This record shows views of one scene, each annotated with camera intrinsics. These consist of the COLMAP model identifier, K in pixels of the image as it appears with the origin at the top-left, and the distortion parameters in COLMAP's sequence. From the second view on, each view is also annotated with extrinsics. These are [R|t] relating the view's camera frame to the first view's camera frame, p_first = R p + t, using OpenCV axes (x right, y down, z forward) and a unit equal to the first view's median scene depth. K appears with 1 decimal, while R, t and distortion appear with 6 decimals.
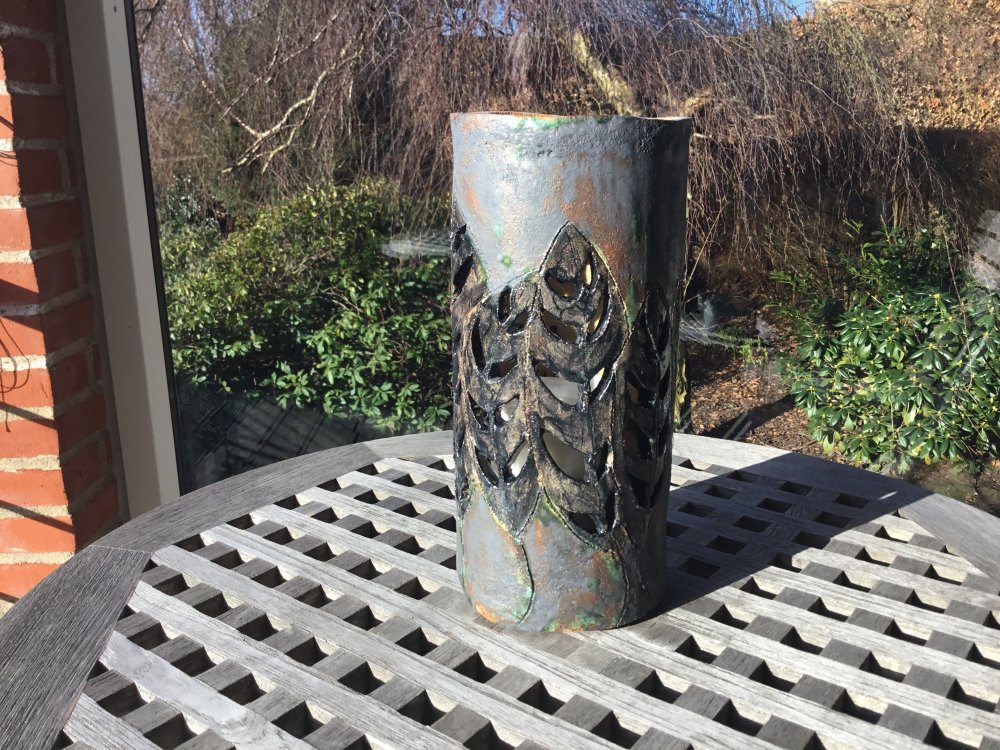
lens RADIAL K [[927.5, 0, 500.0], [0, 927.5, 375.0], [0, 0, 1]] dist [0.135557, -0.261028]
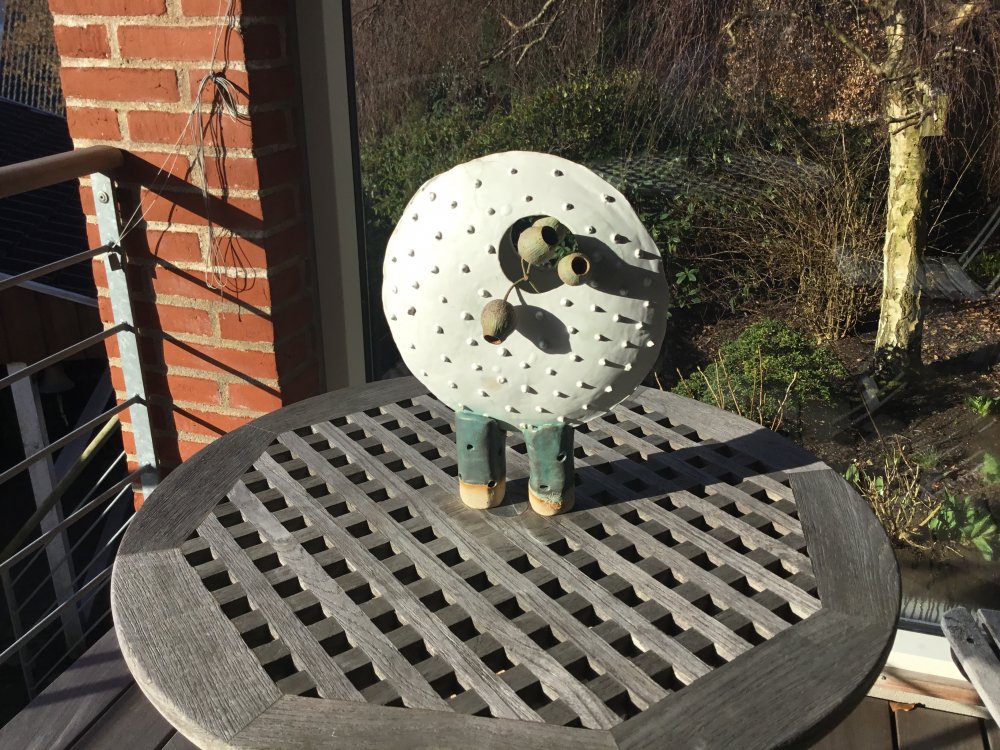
lens RADIAL K [[927.5, 0, 500.0], [0, 927.5, 375.0], [0, 0, 1]] dist [0.135557, -0.261028]
pose [[0.959825, 0.121397, -0.252981, 0.193761], [-0.089811, 0.987051, 0.132904, -0.078740], [0.265839, -0.104844, 0.958299, -0.205734]]
